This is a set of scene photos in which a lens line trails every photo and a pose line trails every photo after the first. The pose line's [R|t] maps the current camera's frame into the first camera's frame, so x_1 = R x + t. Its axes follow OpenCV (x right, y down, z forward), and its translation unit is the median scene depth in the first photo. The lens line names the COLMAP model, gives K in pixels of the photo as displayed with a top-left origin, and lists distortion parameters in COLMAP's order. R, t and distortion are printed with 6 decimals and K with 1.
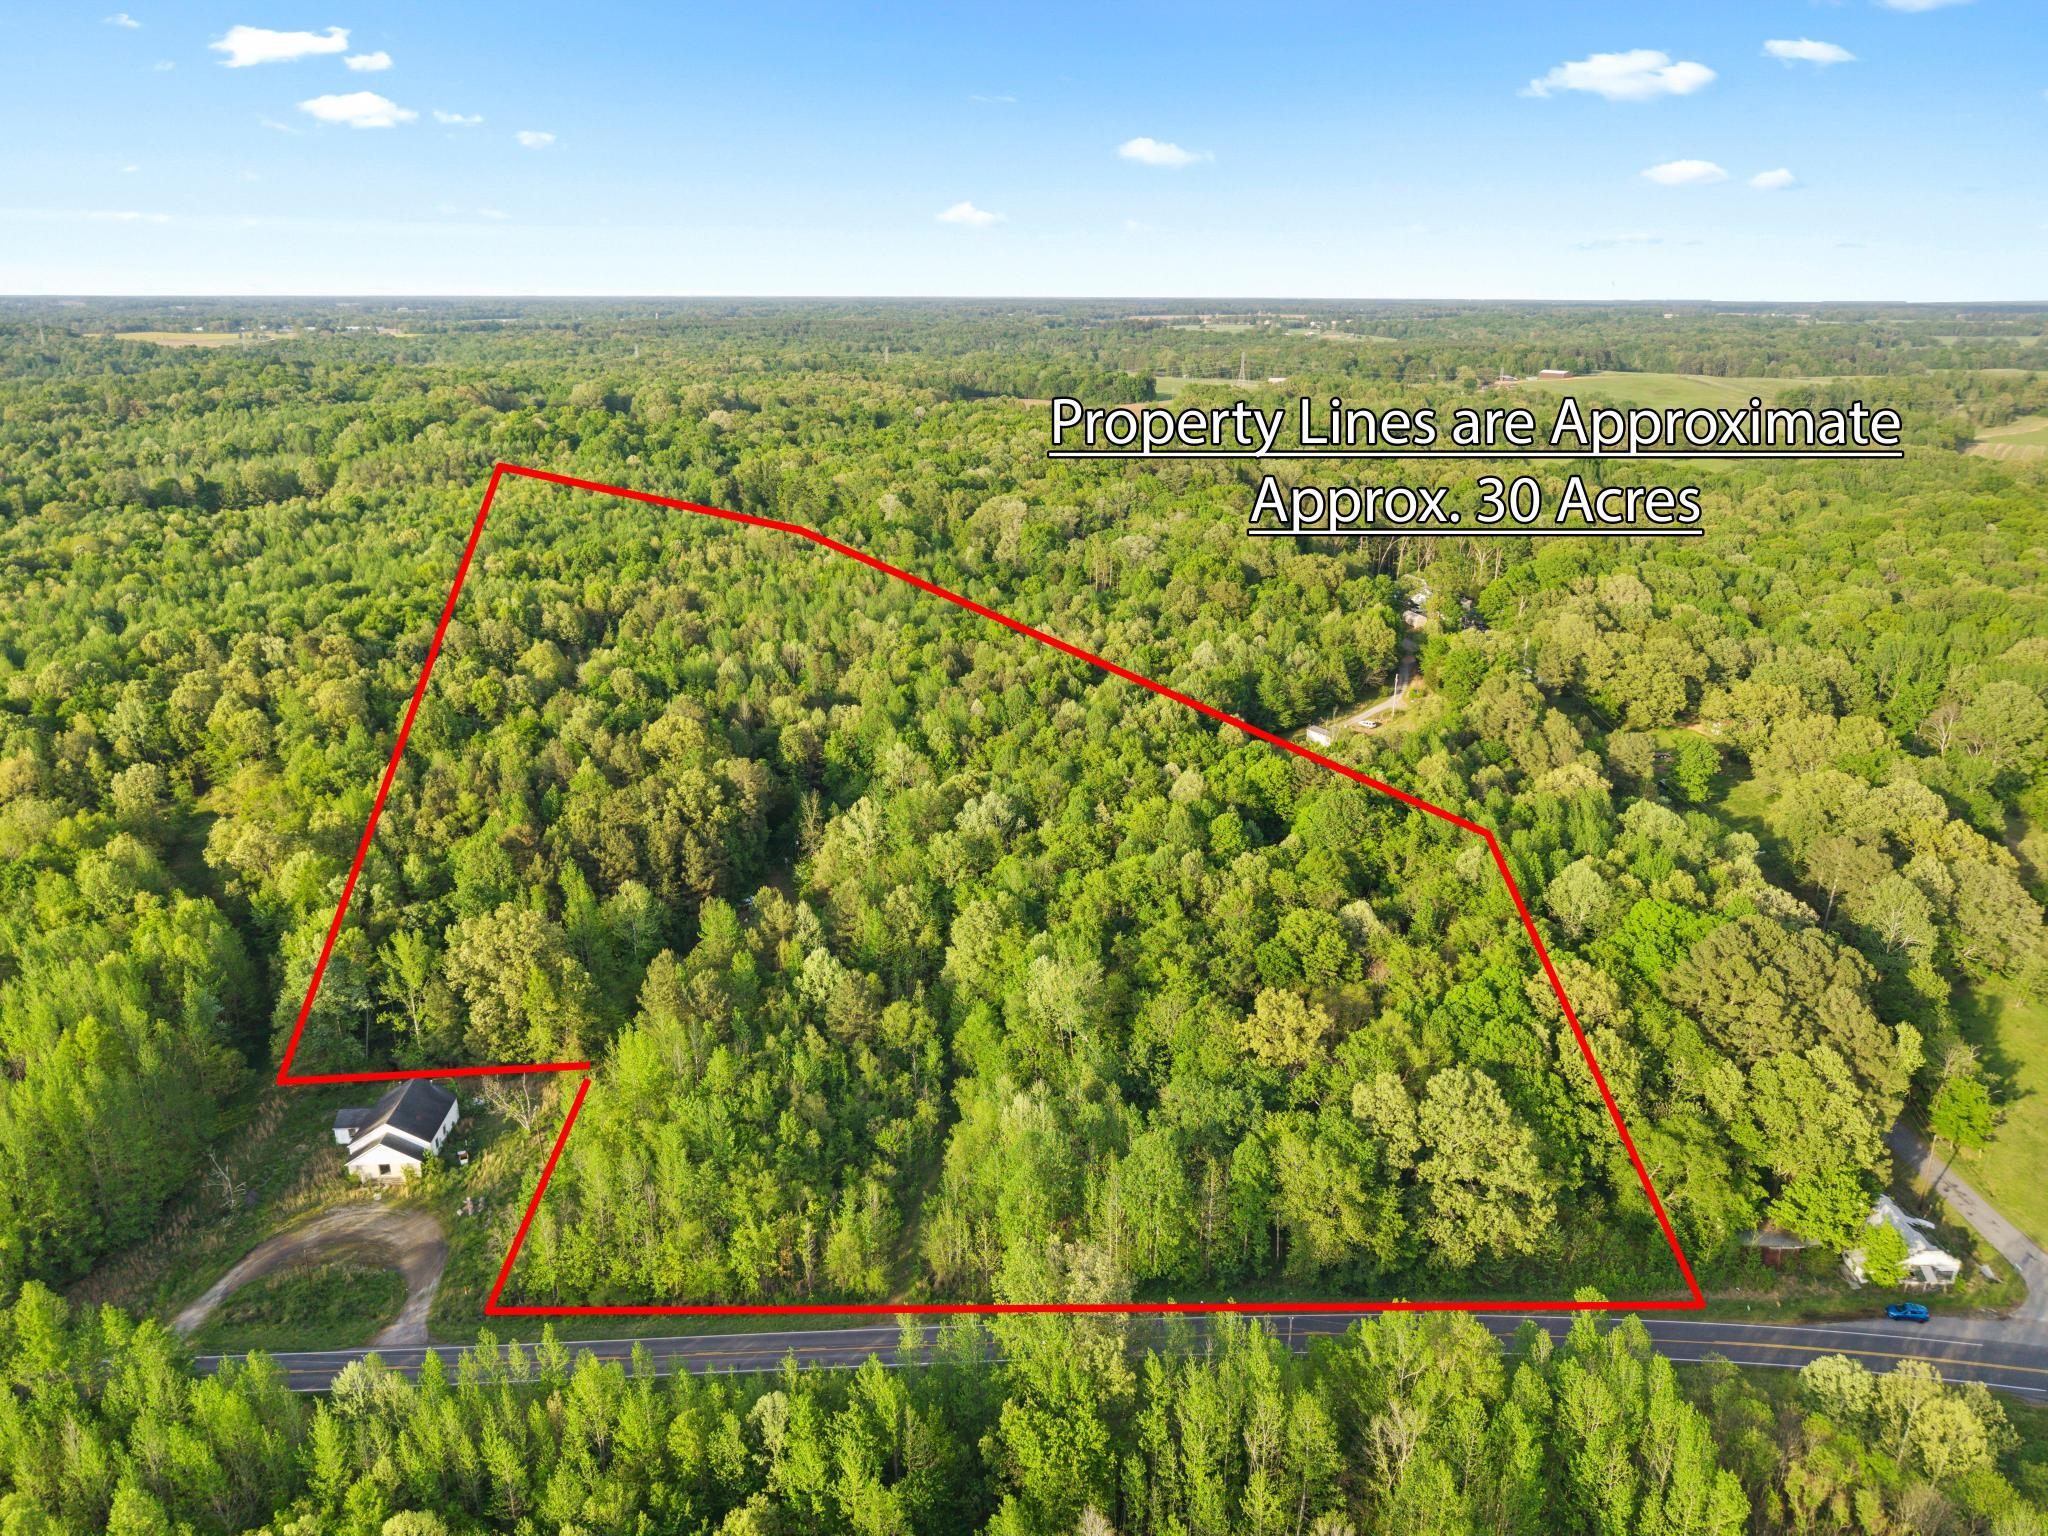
lens RADIAL K [[1438.6, 0, 1028.1], [0, 1438.6, 696.7], [0, 0, 1]] dist [0.092659, -0.118907]
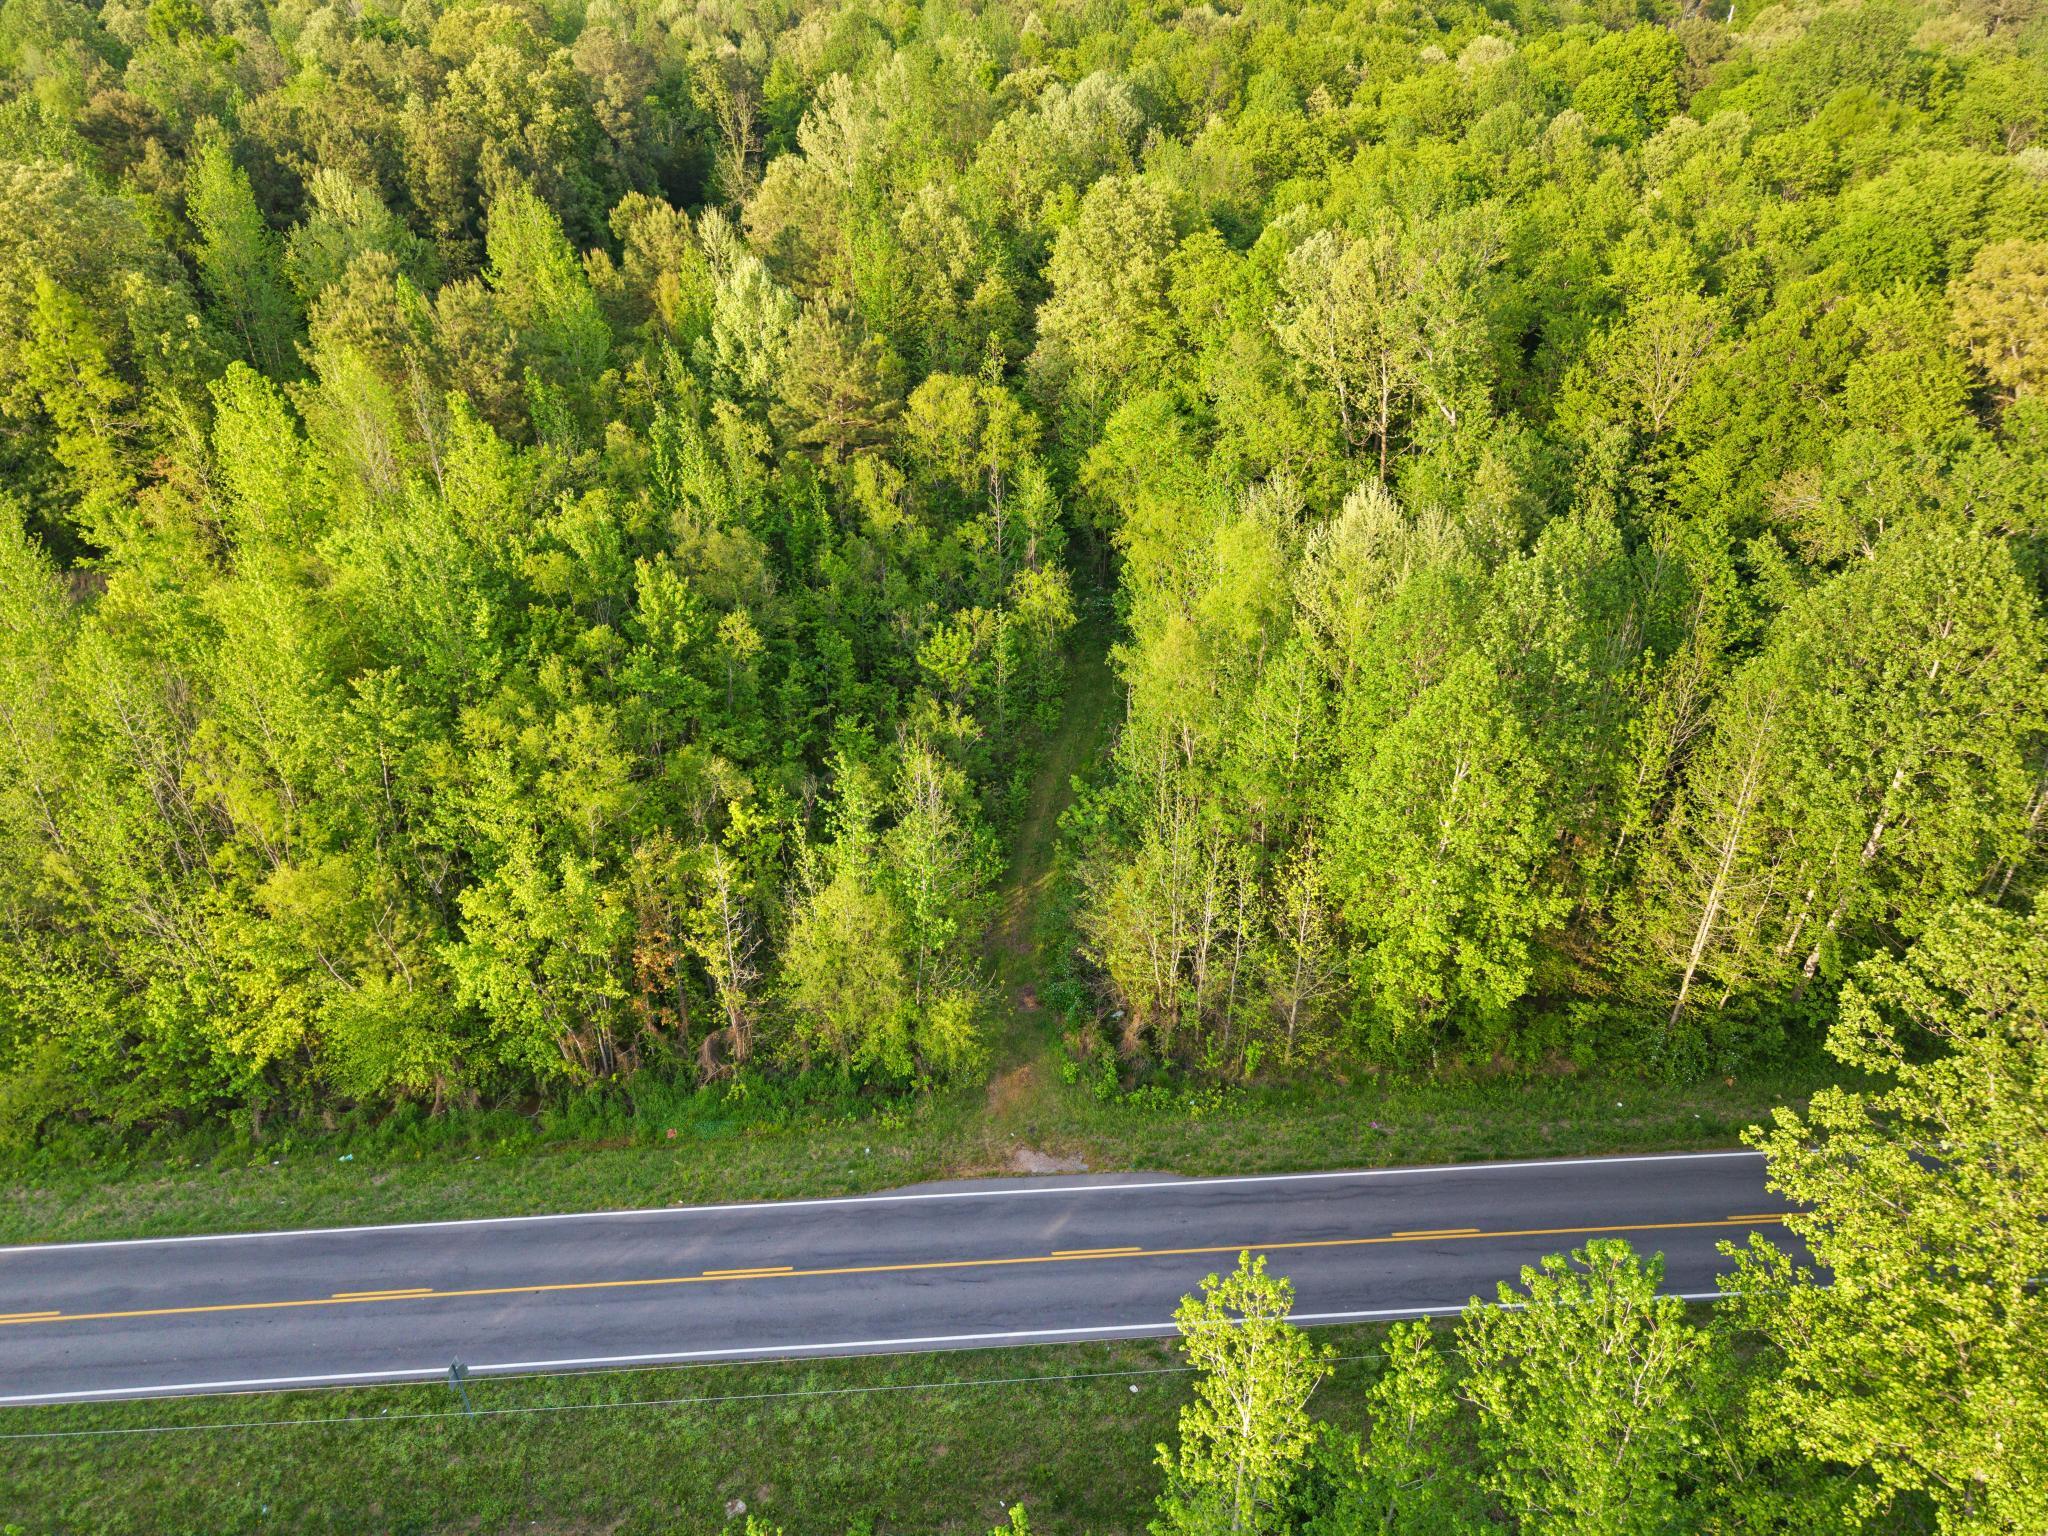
lens RADIAL K [[1438.6, 0, 1028.1], [0, 1438.6, 696.7], [0, 0, 1]] dist [0.092659, -0.118907]
pose [[0.999714, -0.002638, 0.023768, -0.084658], [-0.002480, 0.977105, 0.212742, 0.235780], [-0.023785, -0.212740, 0.976819, 0.635730]]
